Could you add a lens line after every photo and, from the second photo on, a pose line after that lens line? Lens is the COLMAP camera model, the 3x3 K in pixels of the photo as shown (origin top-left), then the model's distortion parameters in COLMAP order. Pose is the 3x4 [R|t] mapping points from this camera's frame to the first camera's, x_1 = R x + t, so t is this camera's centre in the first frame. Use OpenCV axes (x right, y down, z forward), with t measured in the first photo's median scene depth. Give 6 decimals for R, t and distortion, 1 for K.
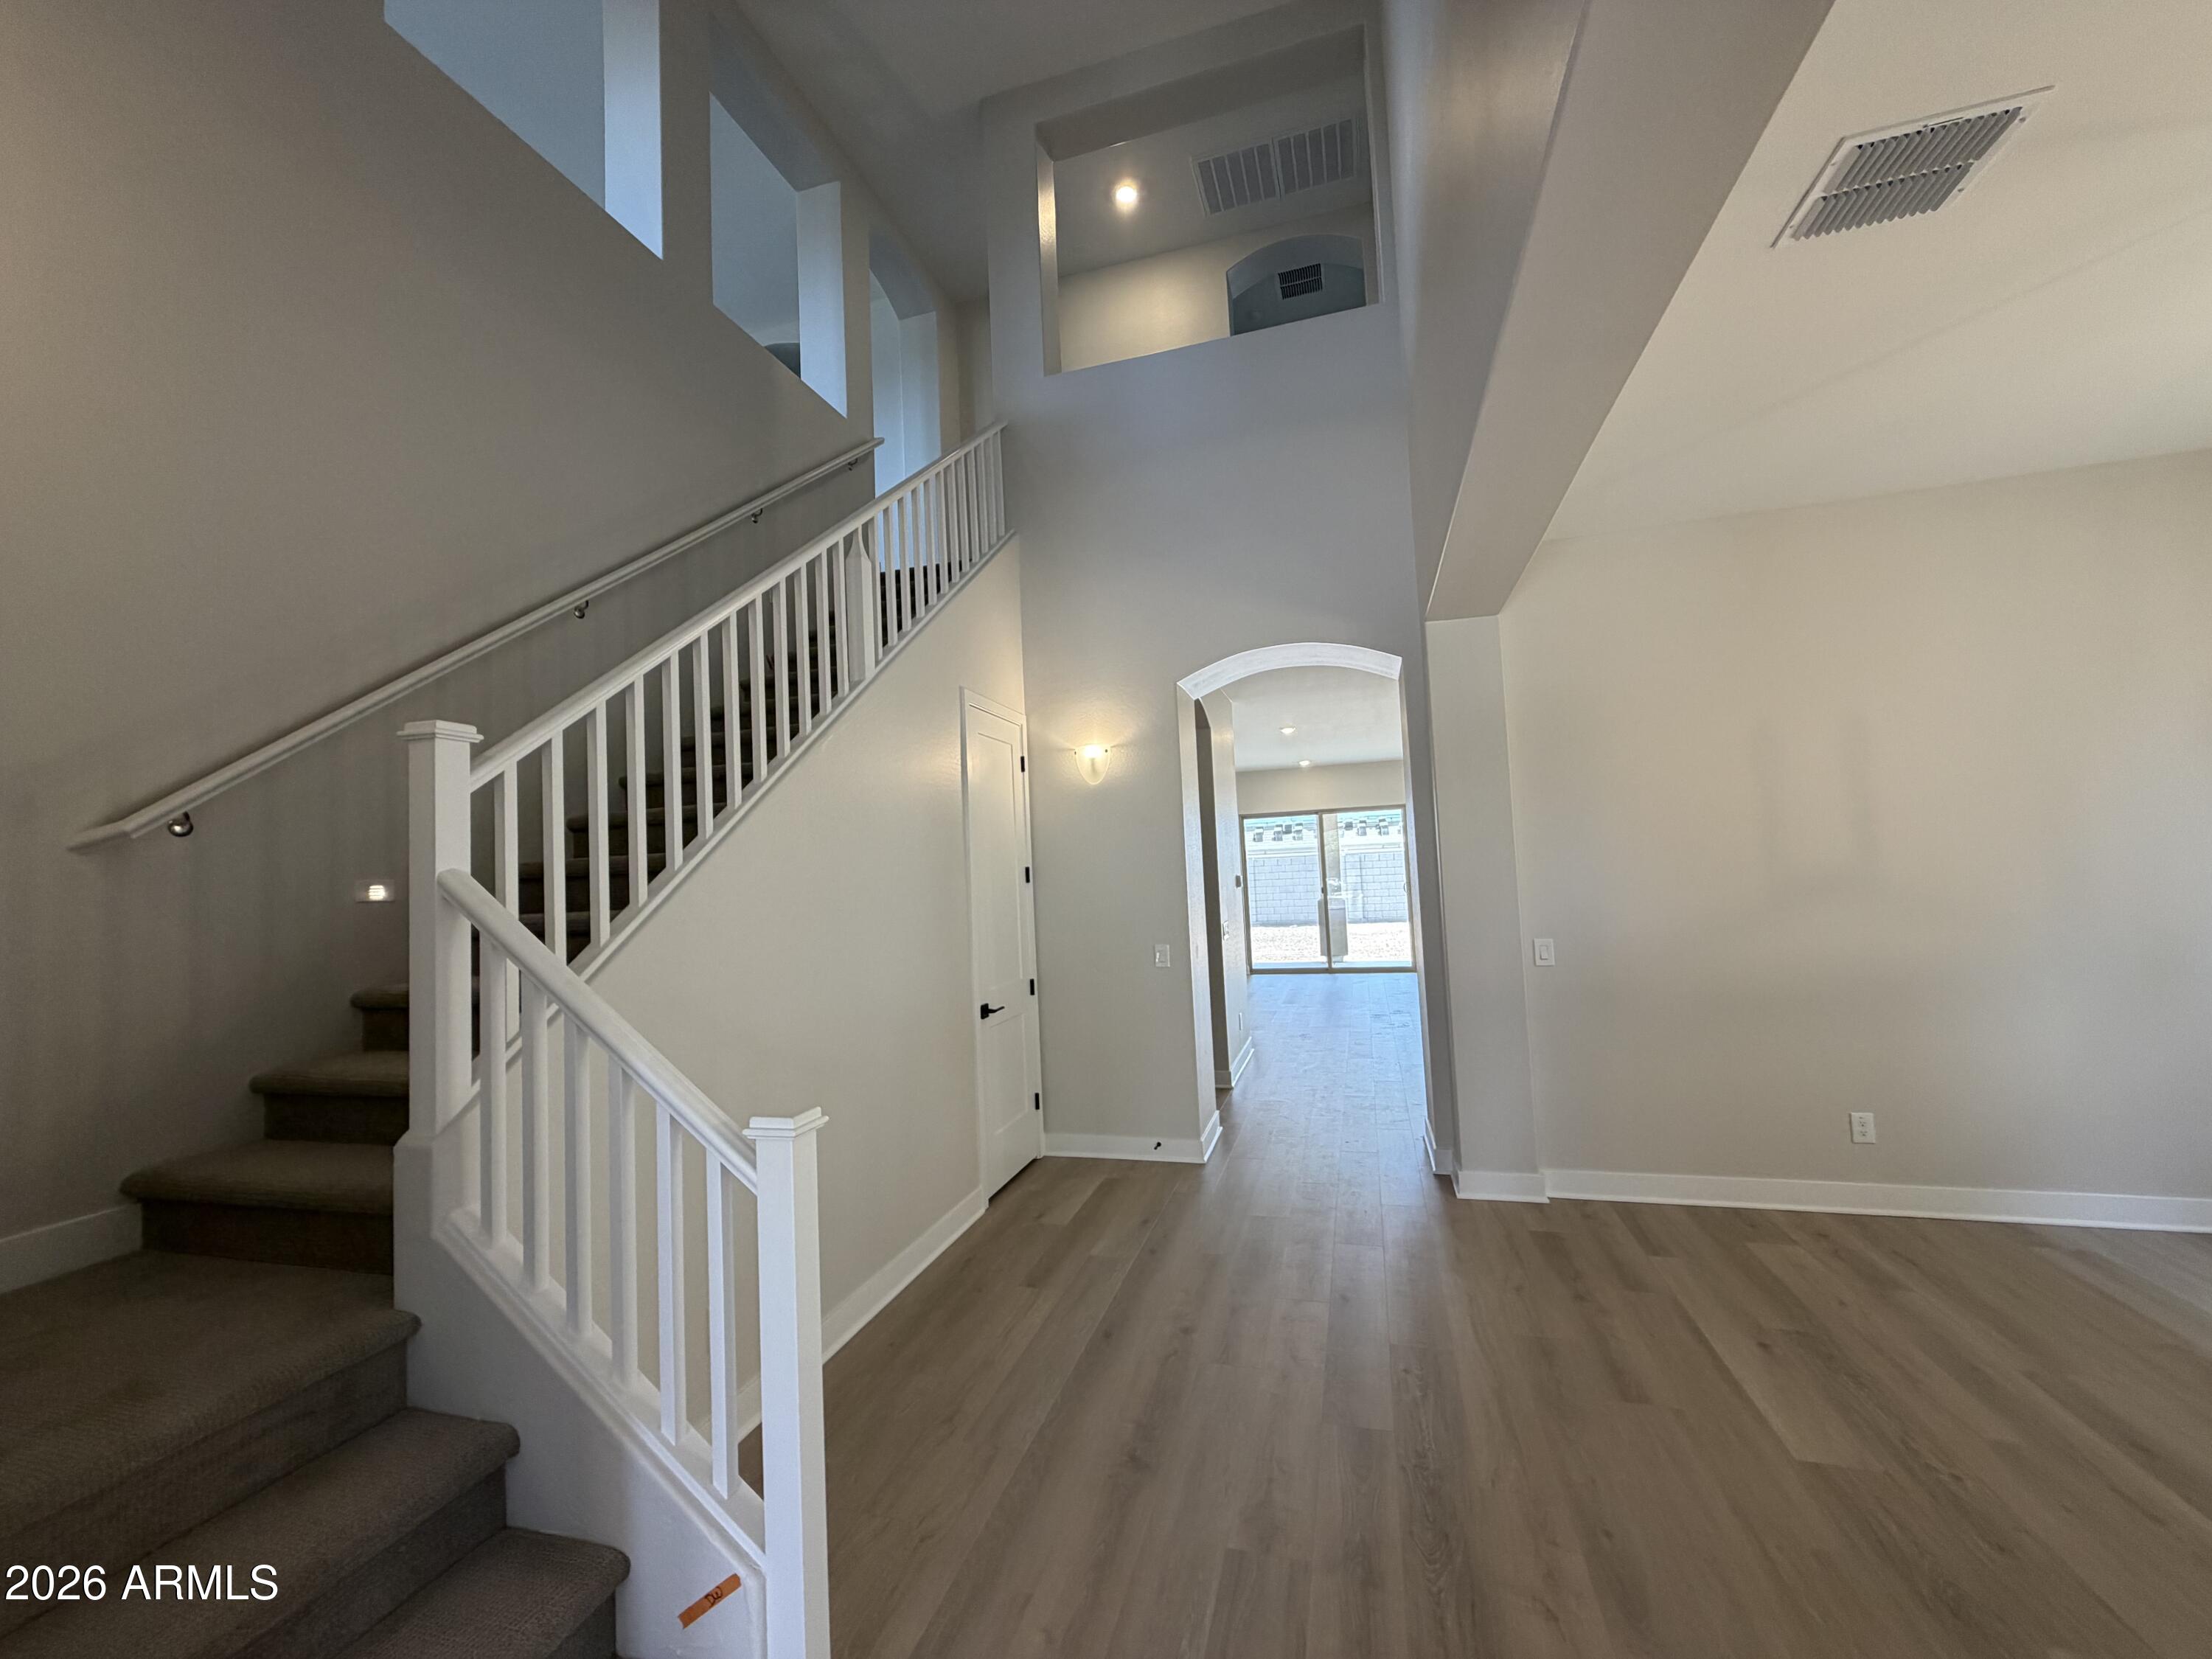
lens RADIAL K [[877.8, 0, 1103.2], [0, 877.8, 827.9], [0, 0, 1]] dist [-0.000820, -0.000279]
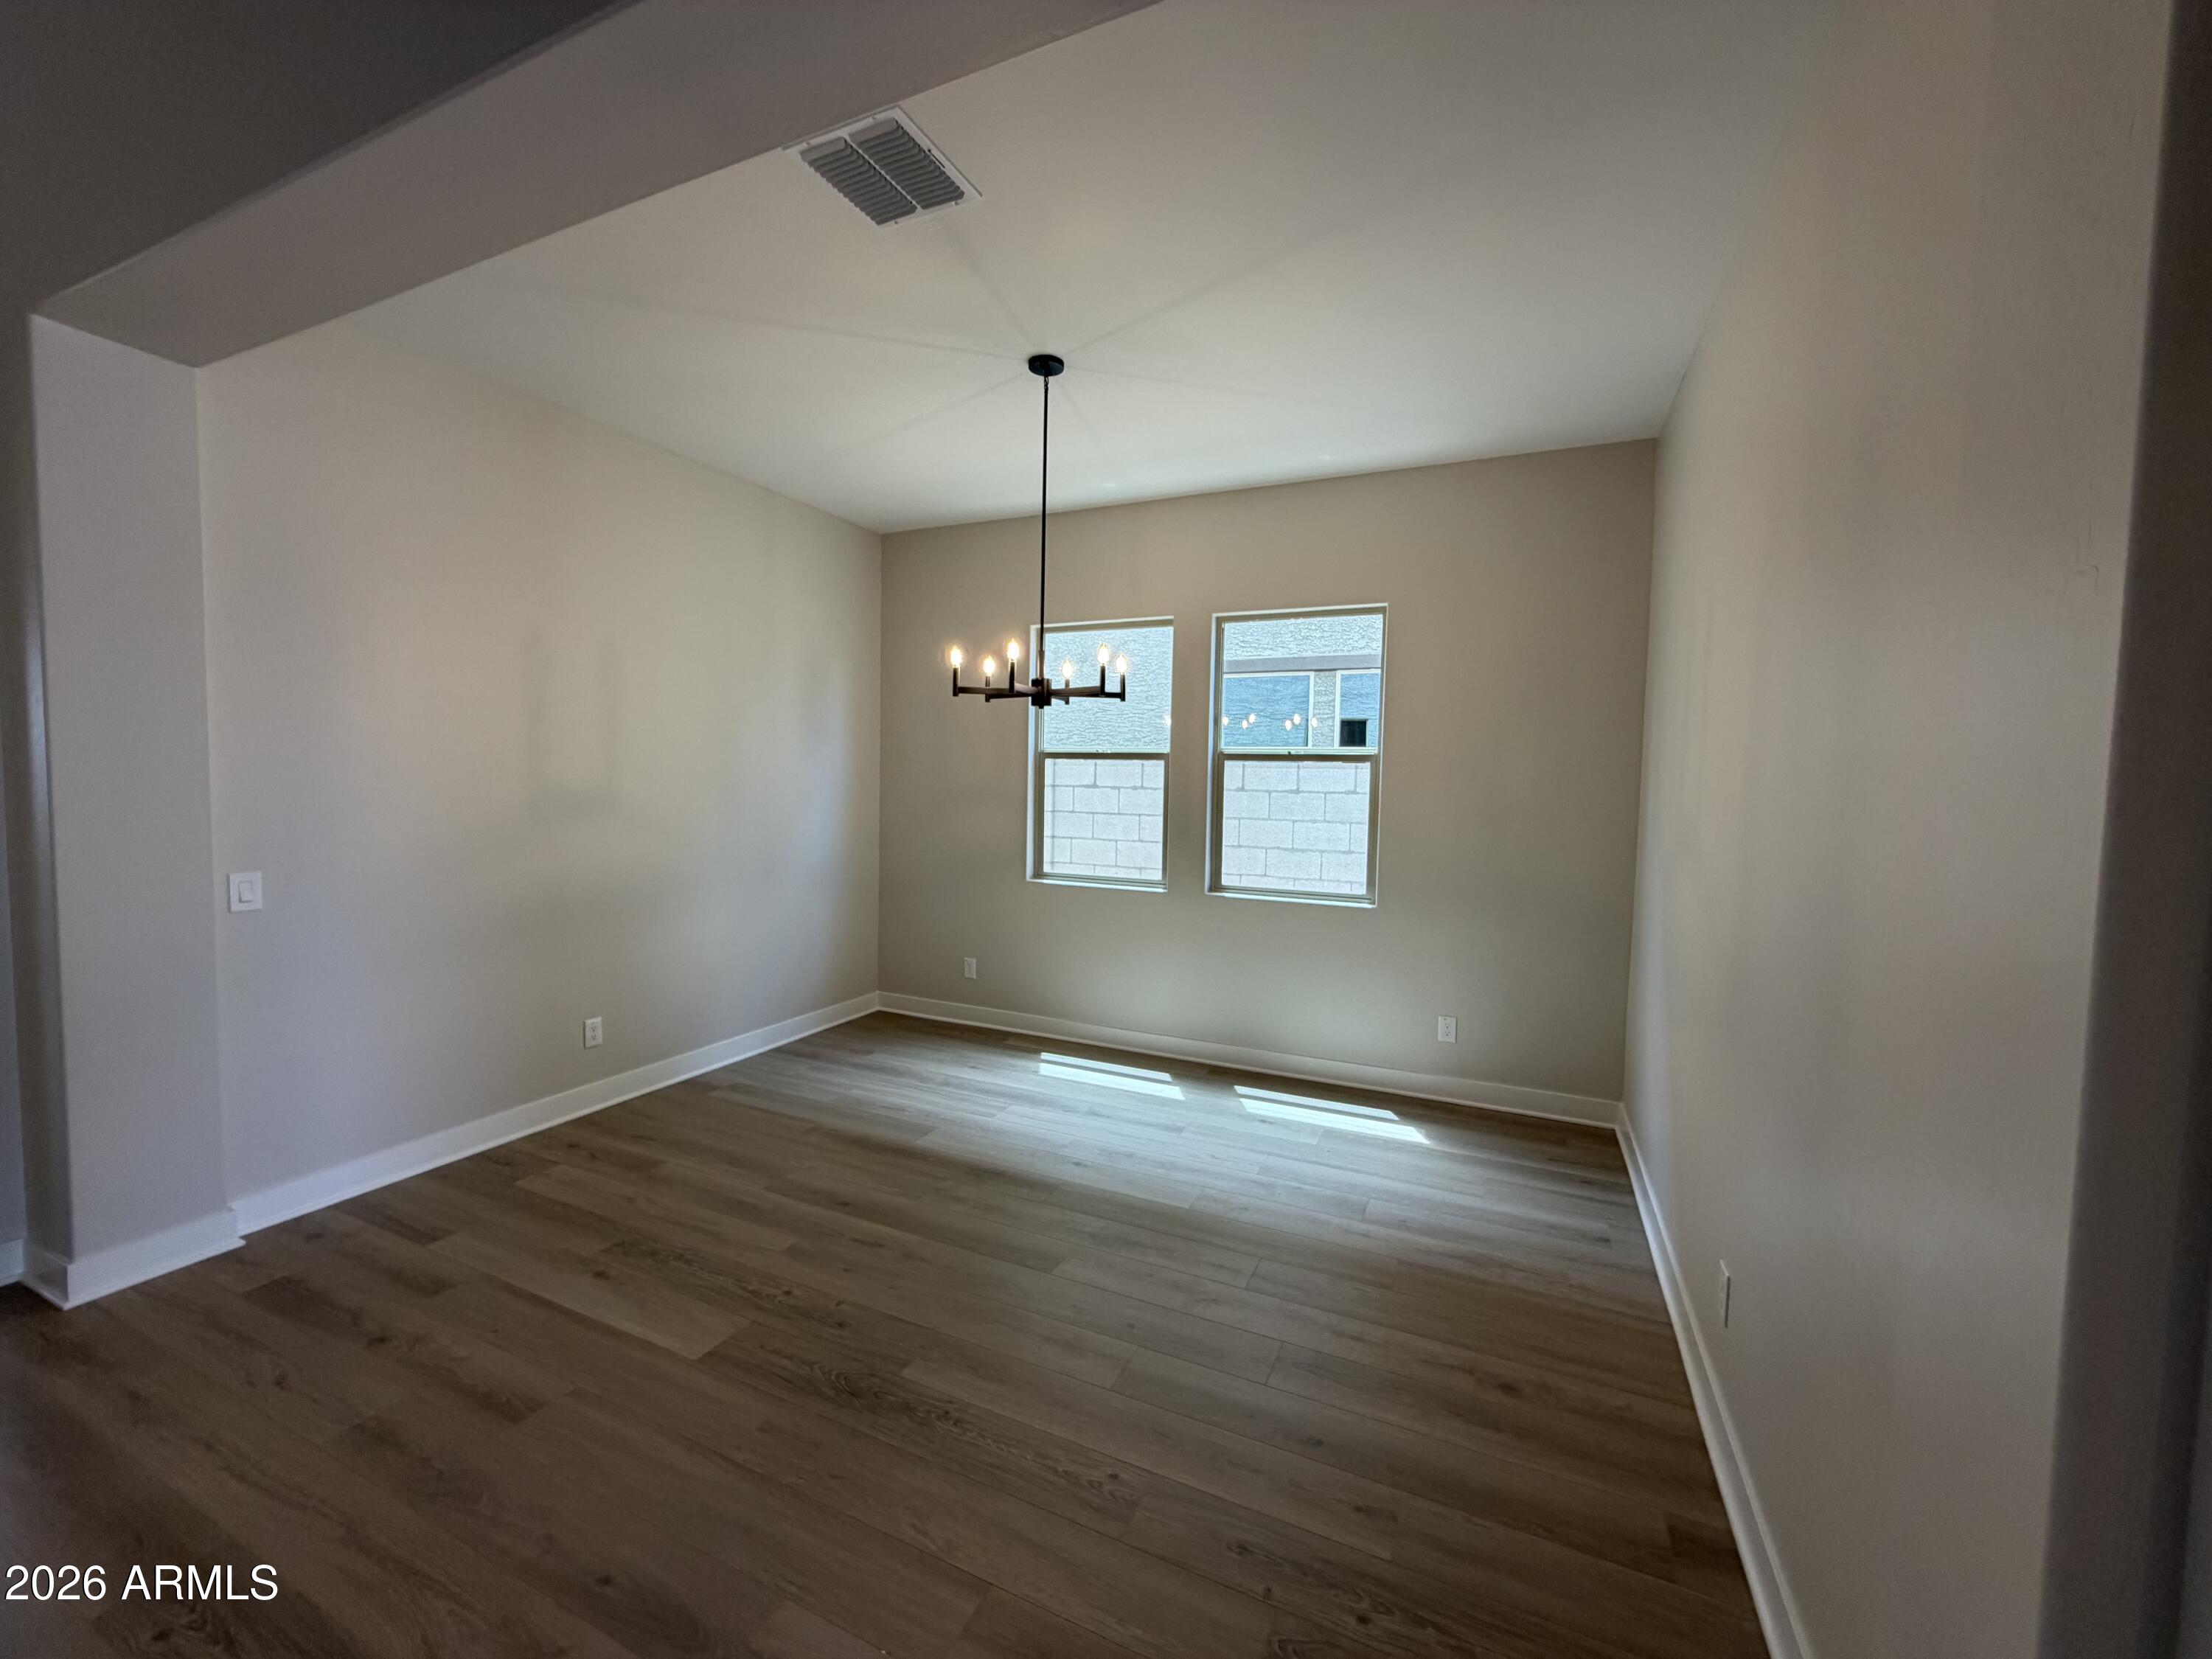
lens RADIAL K [[877.8, 0, 1103.2], [0, 877.8, 827.9], [0, 0, 1]] dist [-0.000820, -0.000279]
pose [[0.147425, -0.007546, 0.989044, -0.106789], [-0.081335, 0.996492, 0.019726, 0.029616], [-0.985723, -0.083352, 0.146294, 0.308562]]
